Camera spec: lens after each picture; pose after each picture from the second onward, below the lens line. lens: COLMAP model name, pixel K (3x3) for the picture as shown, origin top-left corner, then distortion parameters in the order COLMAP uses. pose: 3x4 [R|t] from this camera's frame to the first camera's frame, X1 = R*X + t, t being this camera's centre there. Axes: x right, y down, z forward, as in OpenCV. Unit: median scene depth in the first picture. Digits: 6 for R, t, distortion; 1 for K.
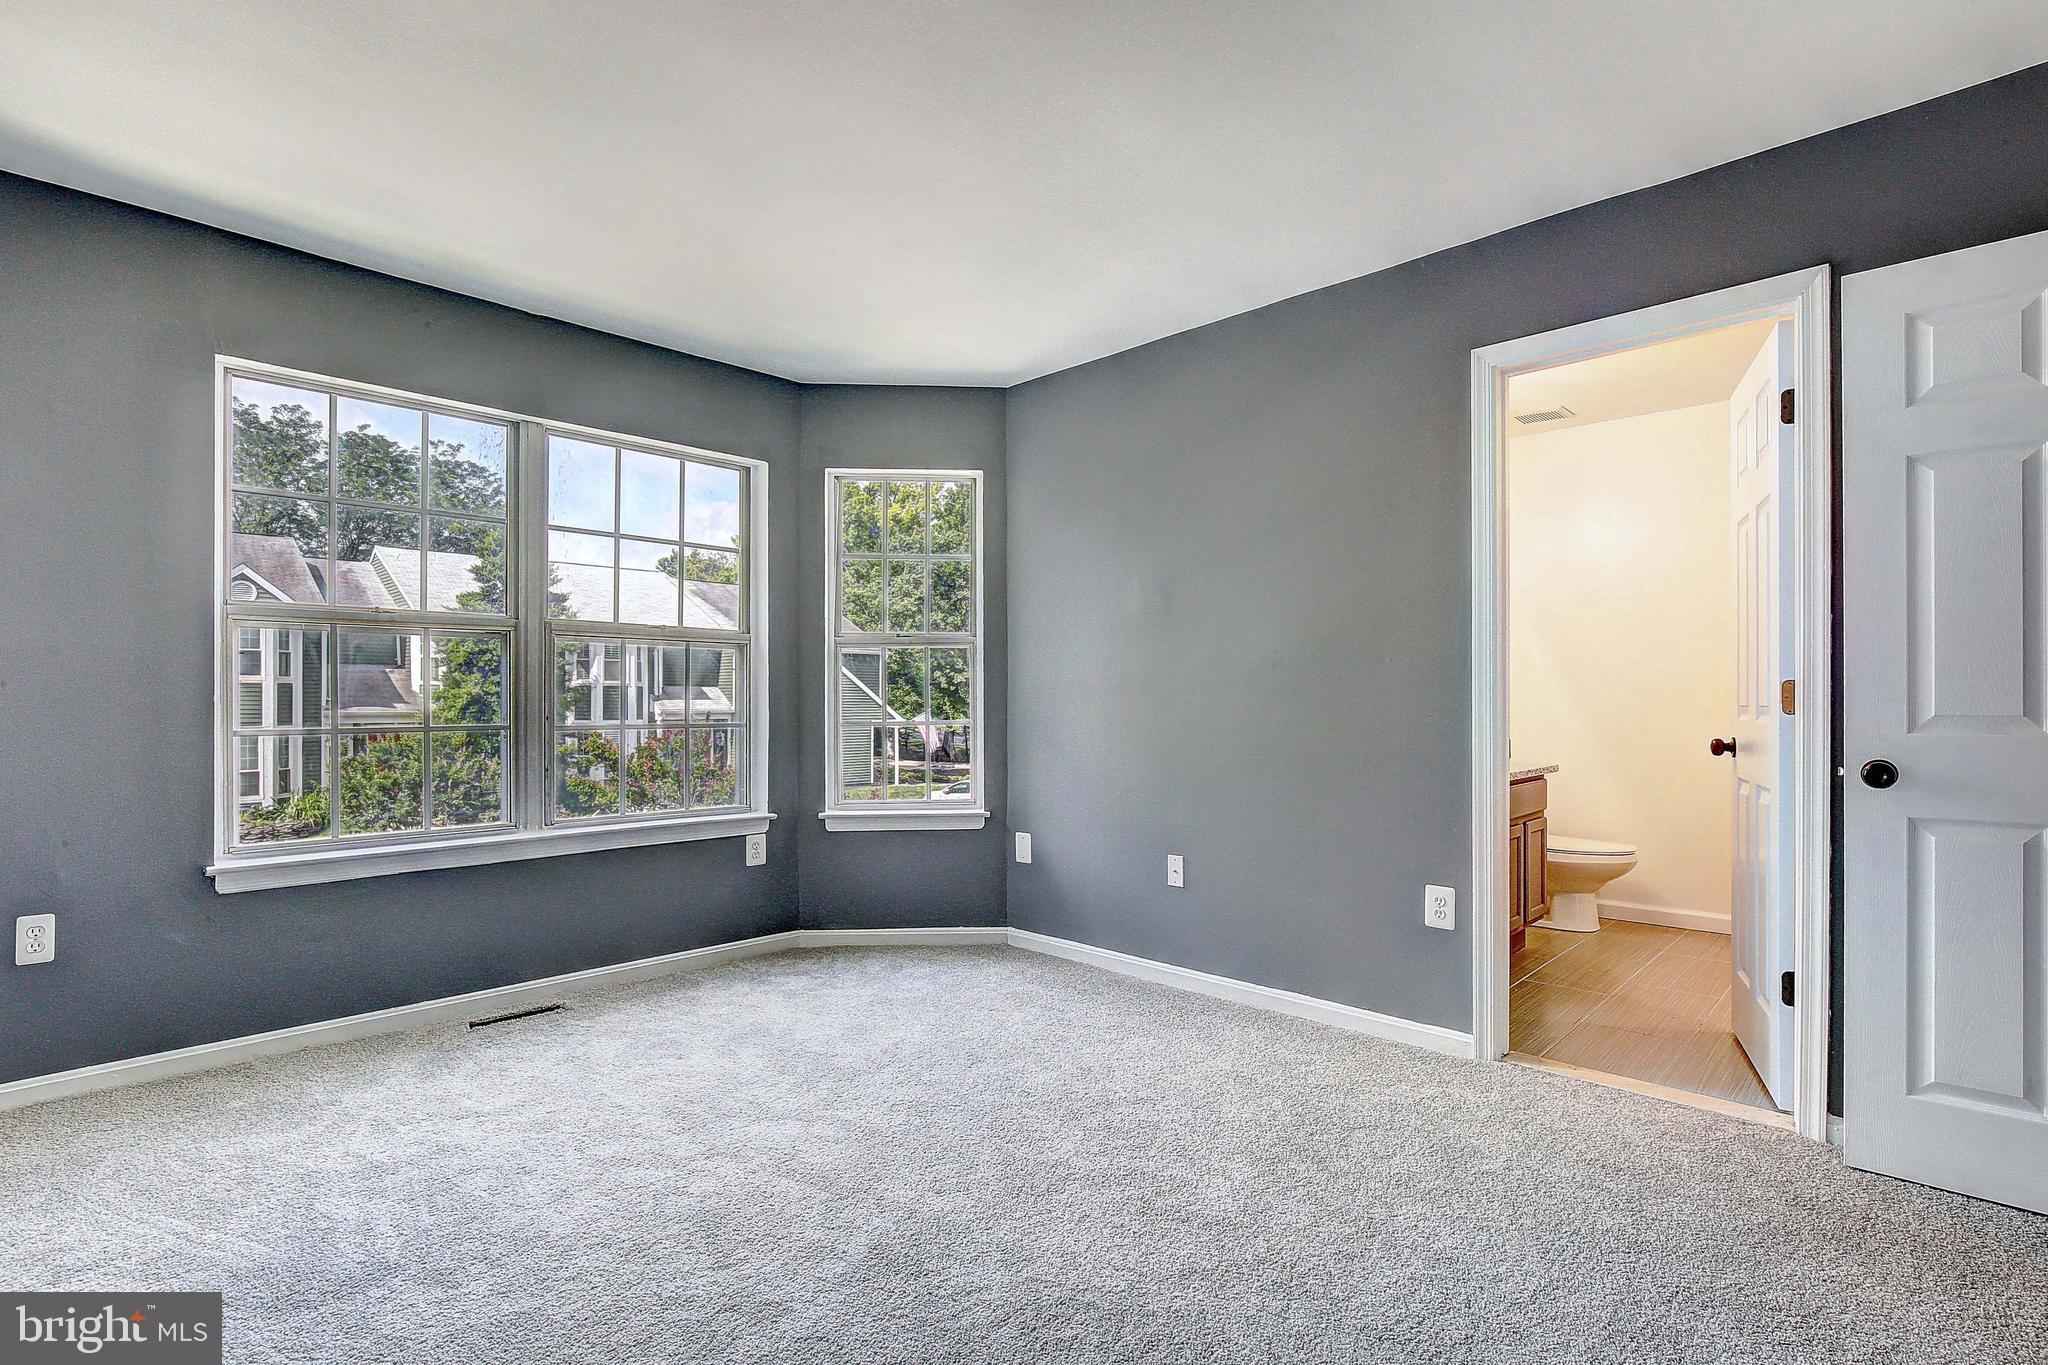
lens RADIAL K [[985.6, 0, 1039.1], [0, 985.6, 696.1], [0, 0, 1]] dist [-0.000556, 0.000064]
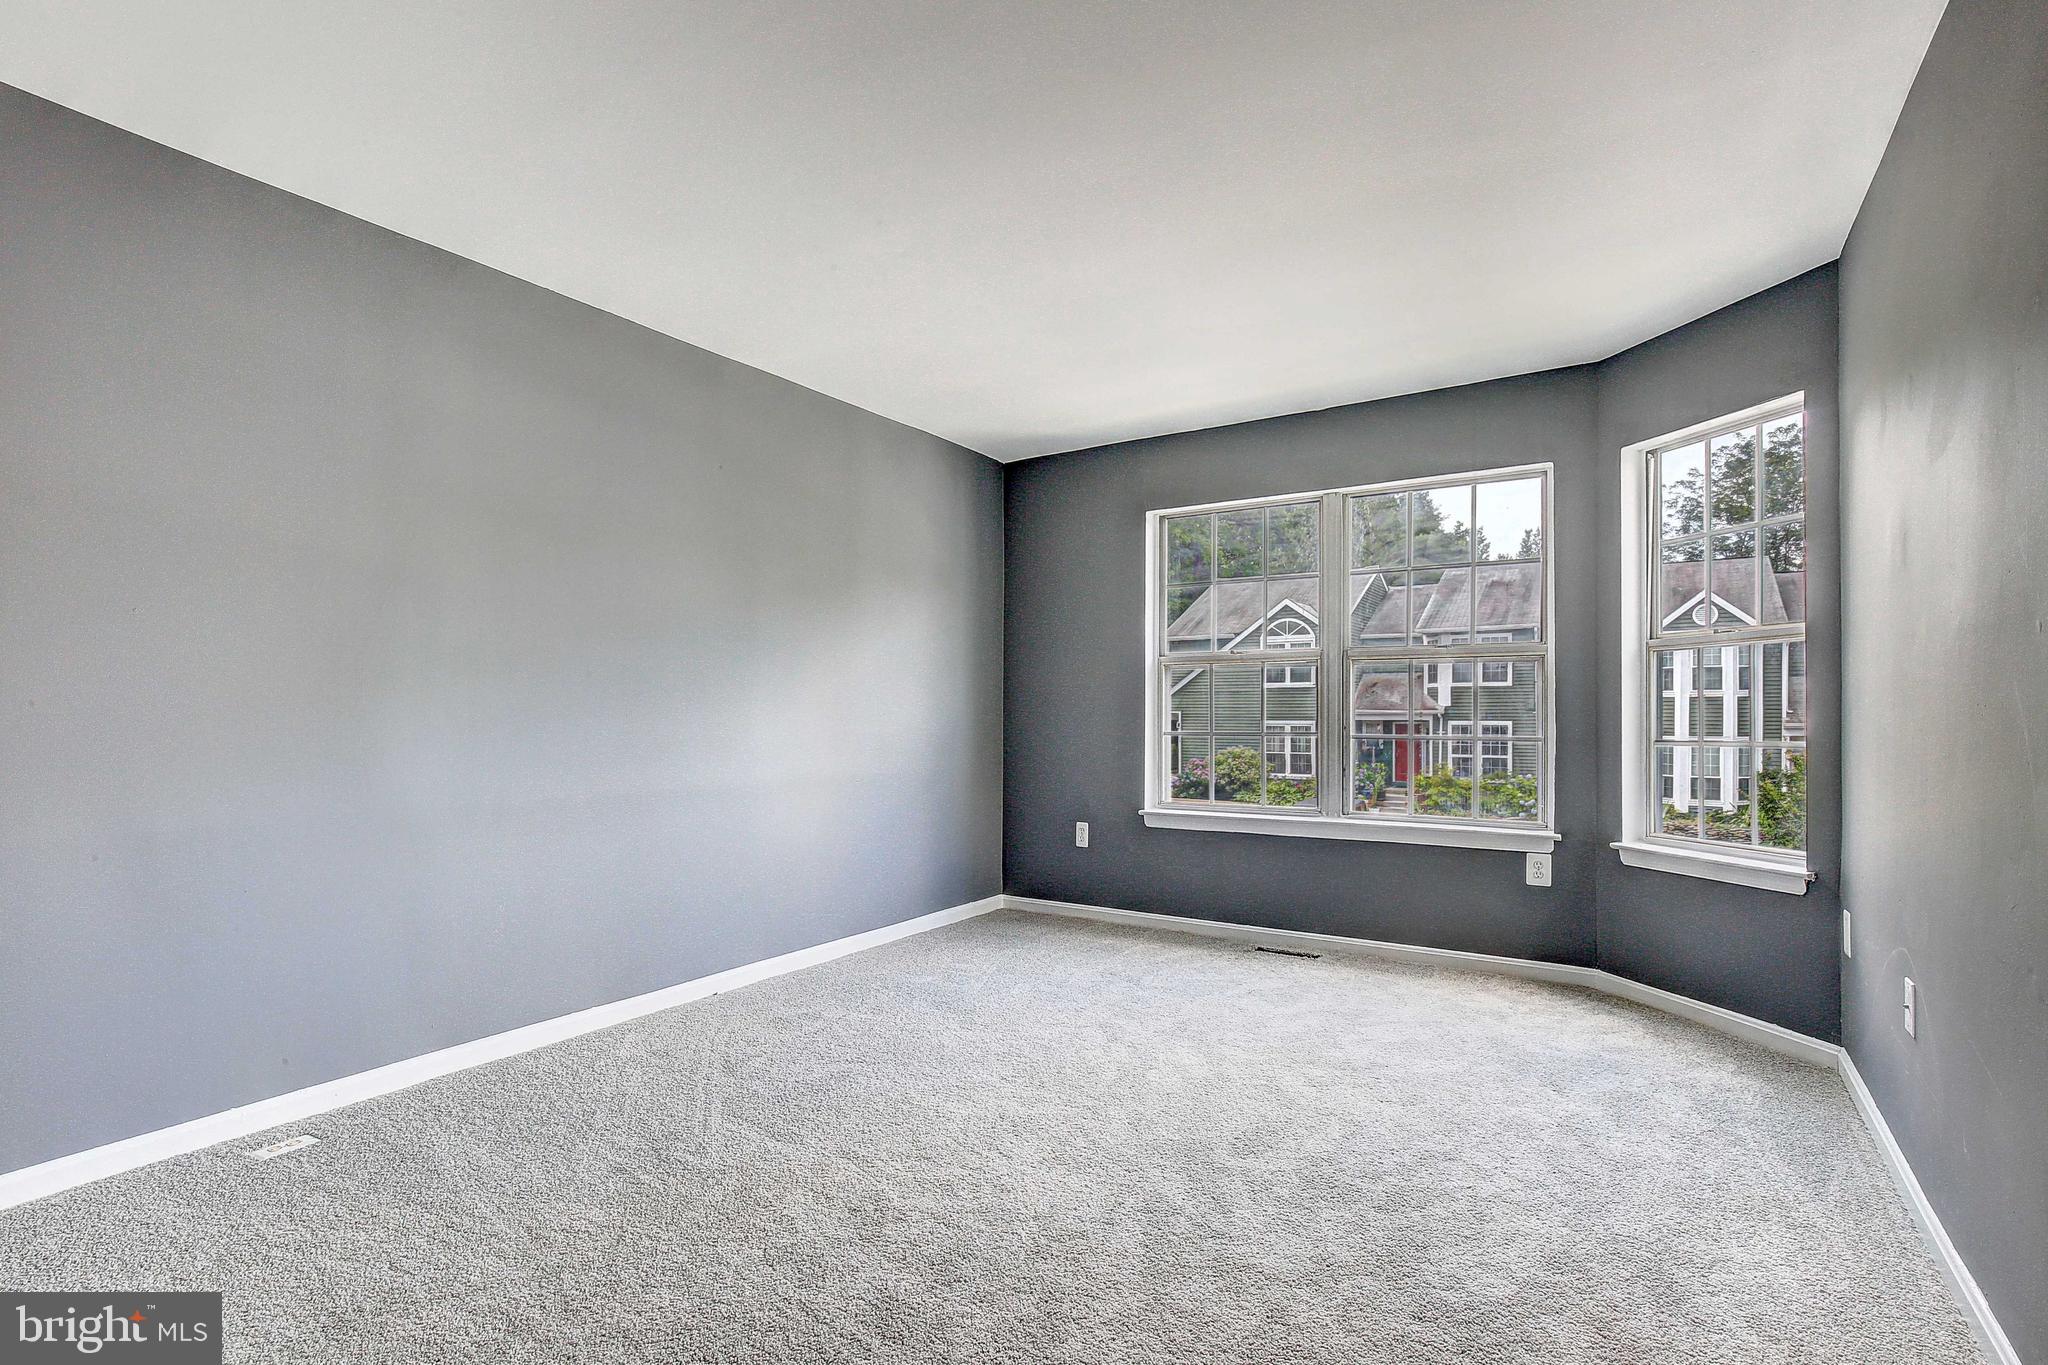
lens RADIAL K [[965.2, 0, 1061.9], [0, 965.2, 716.2], [0, 0, 1]] dist [0.000599, 0.000174]
pose [[0.221070, 0.005442, -0.975243, 0.512312], [0.001864, 0.999980, 0.006003, 0.000084], [0.975256, -0.003145, 0.221055, 0.330206]]
